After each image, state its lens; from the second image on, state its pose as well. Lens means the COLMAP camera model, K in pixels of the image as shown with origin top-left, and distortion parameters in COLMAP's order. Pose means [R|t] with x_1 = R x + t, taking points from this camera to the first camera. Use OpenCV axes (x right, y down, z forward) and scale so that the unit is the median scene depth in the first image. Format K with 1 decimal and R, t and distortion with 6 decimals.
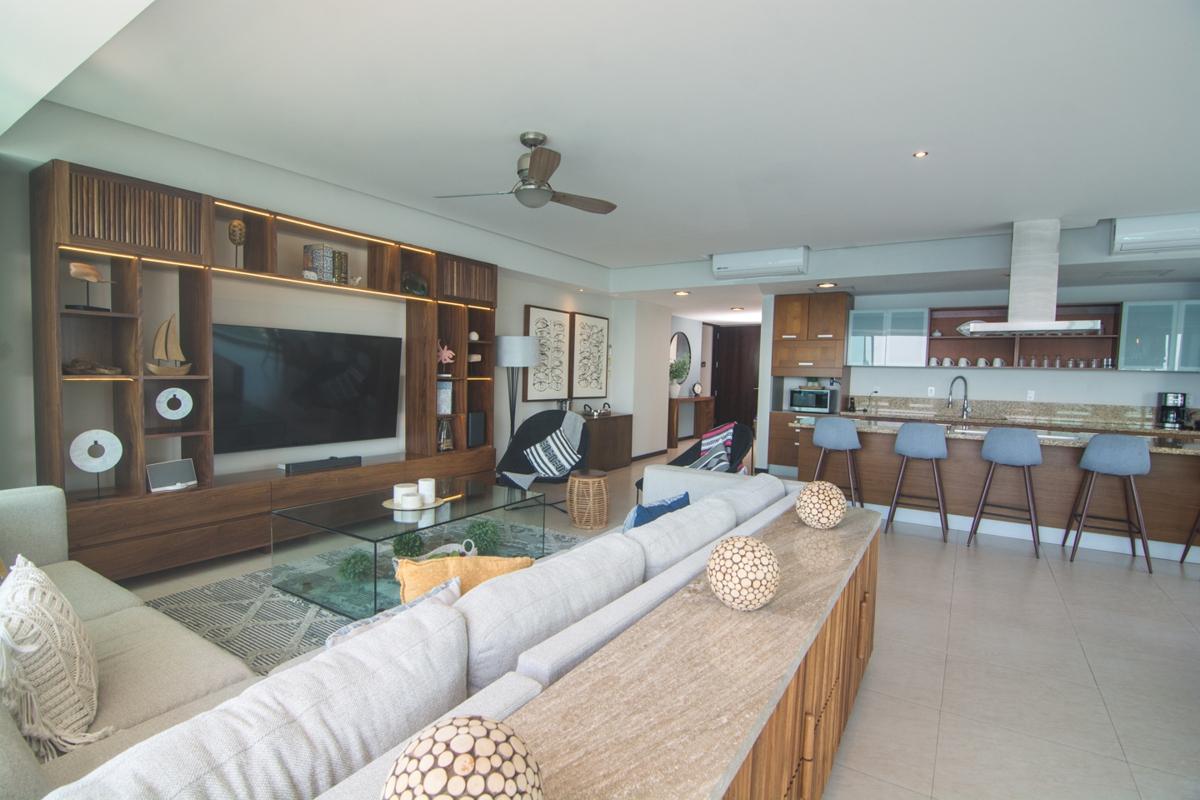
lens RADIAL K [[578.9, 0, 595.5], [0, 578.9, 404.7], [0, 0, 1]] dist [-0.001002, -0.013093]
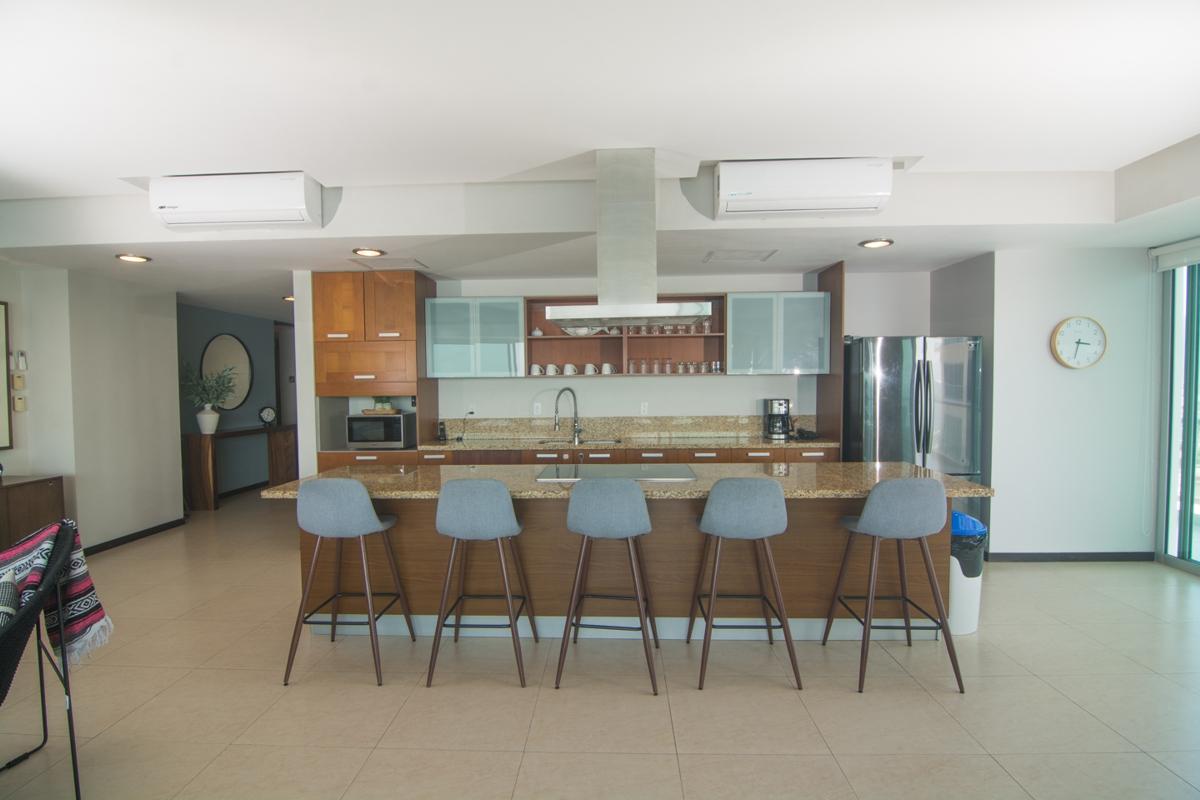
lens RADIAL K [[578.9, 0, 595.5], [0, 578.9, 404.7], [0, 0, 1]] dist [-0.001002, -0.013093]
pose [[0.857641, -0.050537, 0.511760, 0.303309], [0.060642, 0.998155, -0.003060, -0.025209], [-0.510662, 0.033658, 0.859123, 0.362264]]
